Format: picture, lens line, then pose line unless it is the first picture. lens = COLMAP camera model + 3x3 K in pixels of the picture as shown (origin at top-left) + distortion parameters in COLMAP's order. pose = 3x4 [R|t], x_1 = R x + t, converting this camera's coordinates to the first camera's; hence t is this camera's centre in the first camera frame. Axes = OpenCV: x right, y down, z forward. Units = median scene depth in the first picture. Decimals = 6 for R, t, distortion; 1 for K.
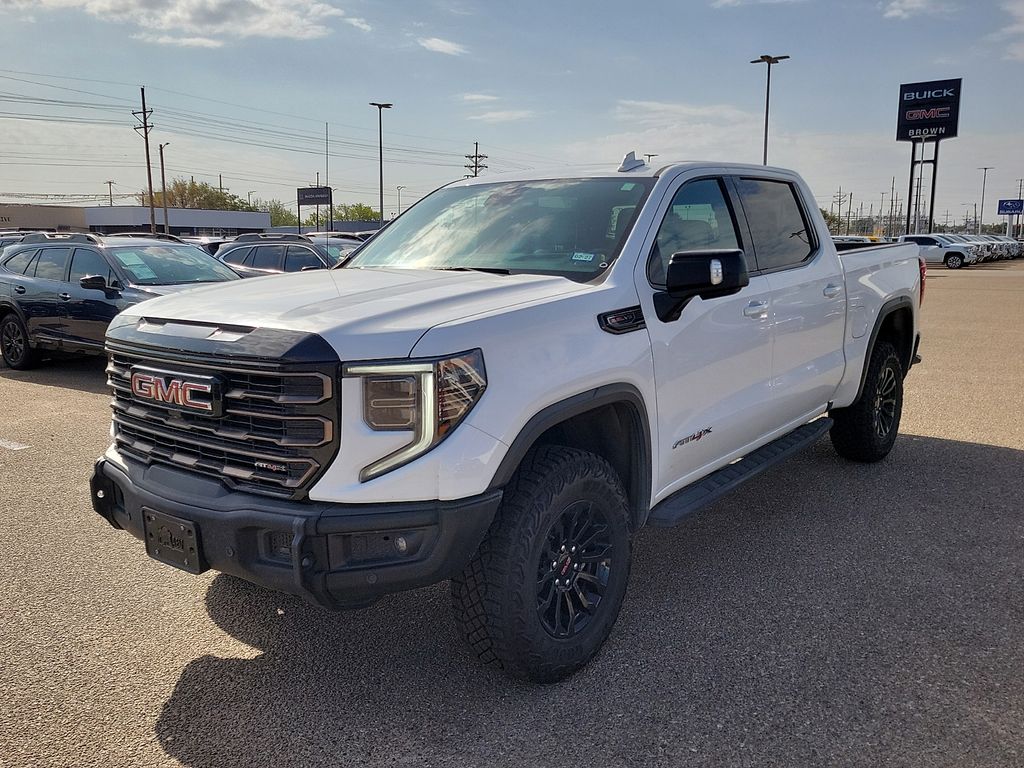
lens RADIAL K [[884.3, 0, 506.0], [0, 884.3, 376.9], [0, 0, 1]] dist [0.068002, -0.048871]
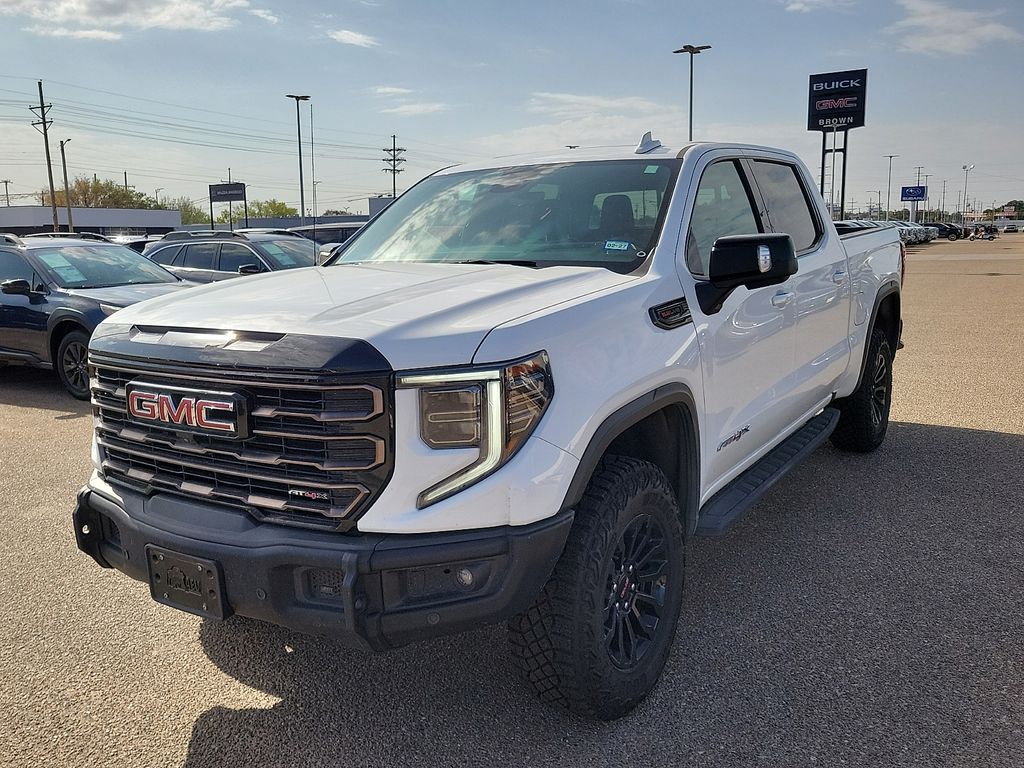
lens RADIAL K [[884.3, 0, 496.1], [0, 884.3, 377.8], [0, 0, 1]] dist [0.068002, -0.048871]
pose [[0.996459, -0.031809, 0.077836, -0.112999], [0.031211, 0.999473, 0.008884, -0.011277], [-0.078077, -0.006423, 0.996927, 0.096163]]
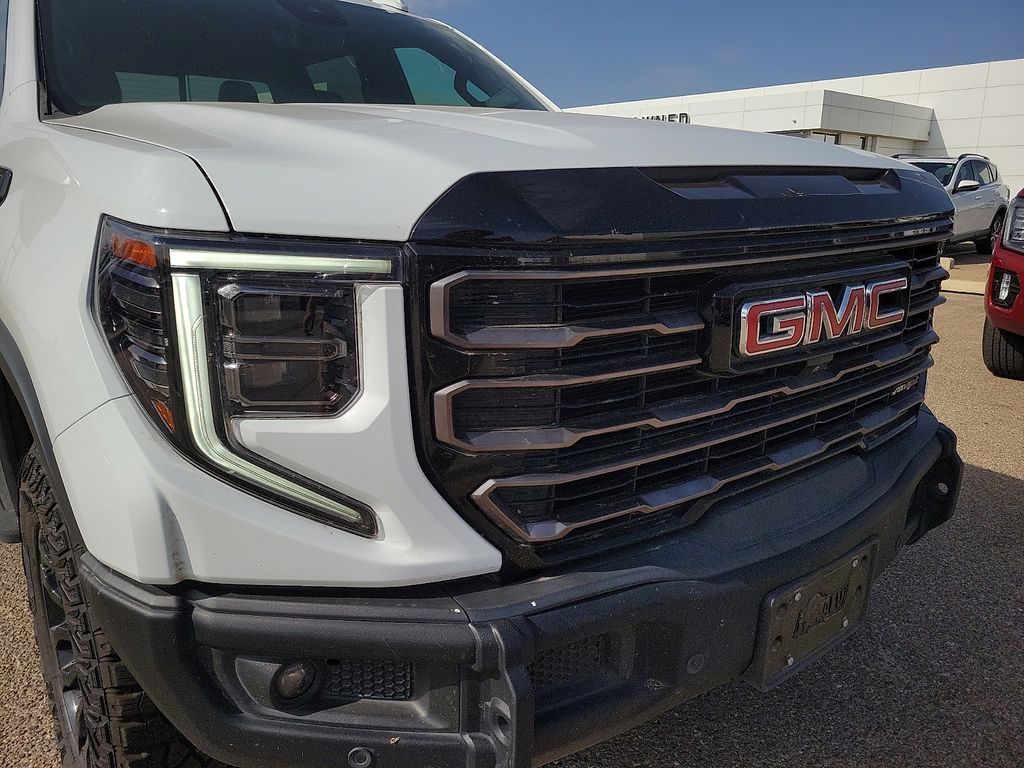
lens RADIAL K [[771.1, 0, 509.9], [0, 771.1, 381.8], [0, 0, 1]] dist [0.054834, -0.006699]
pose [[0.202447, -0.235212, 0.950626, -0.669991], [0.149321, 0.966790, 0.207412, -0.050349], [-0.967842, 0.099959, 0.230846, 0.884688]]
